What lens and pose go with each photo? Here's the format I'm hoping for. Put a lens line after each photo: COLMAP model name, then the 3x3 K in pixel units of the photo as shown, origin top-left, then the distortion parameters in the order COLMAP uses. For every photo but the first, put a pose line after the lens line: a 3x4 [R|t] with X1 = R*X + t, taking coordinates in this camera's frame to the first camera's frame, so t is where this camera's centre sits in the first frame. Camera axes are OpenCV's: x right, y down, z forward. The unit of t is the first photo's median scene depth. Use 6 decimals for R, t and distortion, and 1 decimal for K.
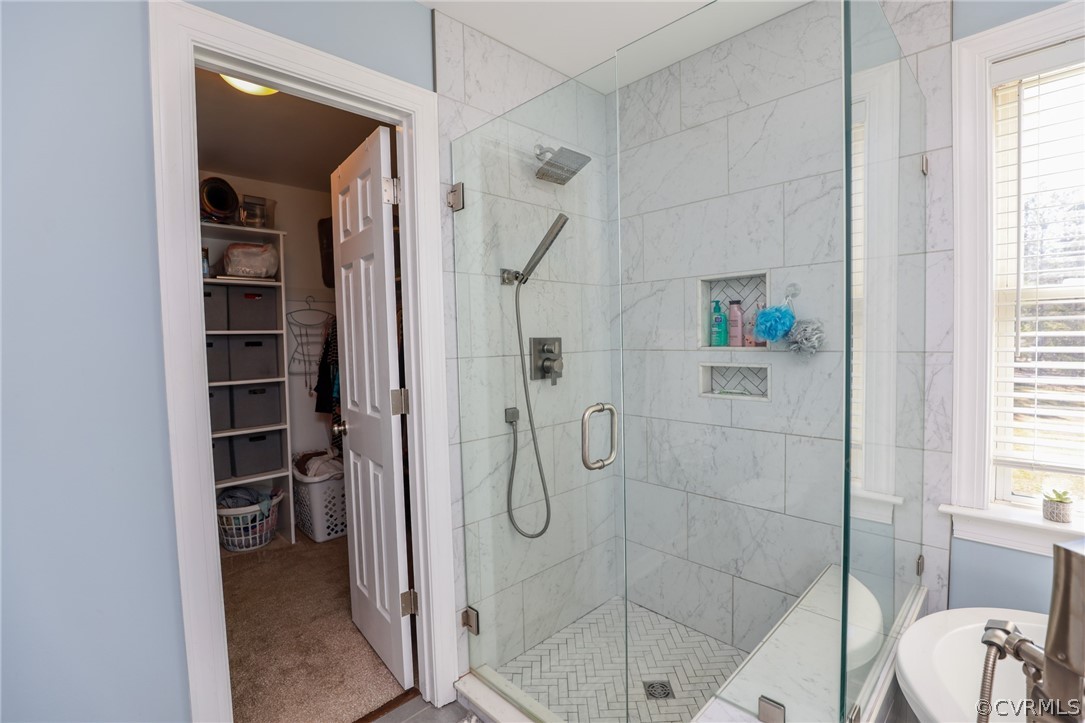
lens RADIAL K [[496.2, 0, 545.0], [0, 496.2, 358.4], [0, 0, 1]] dist [-0.023256, 0.002845]
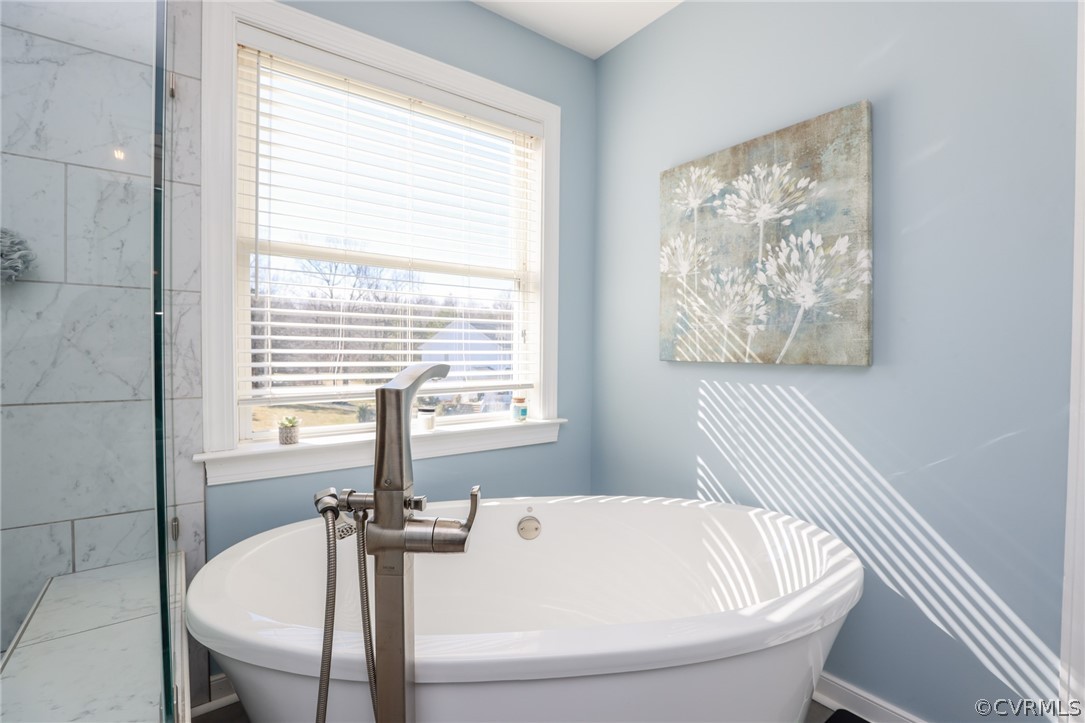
lens RADIAL K [[496.2, 0, 547.3], [0, 496.2, 363.7], [0, 0, 1]] dist [-0.023256, 0.002845]
pose [[0.119553, 0.017218, 0.992679, -0.036696], [0.041873, 0.998873, -0.022369, 0.176059], [-0.991944, 0.044241, 0.118697, 0.216383]]
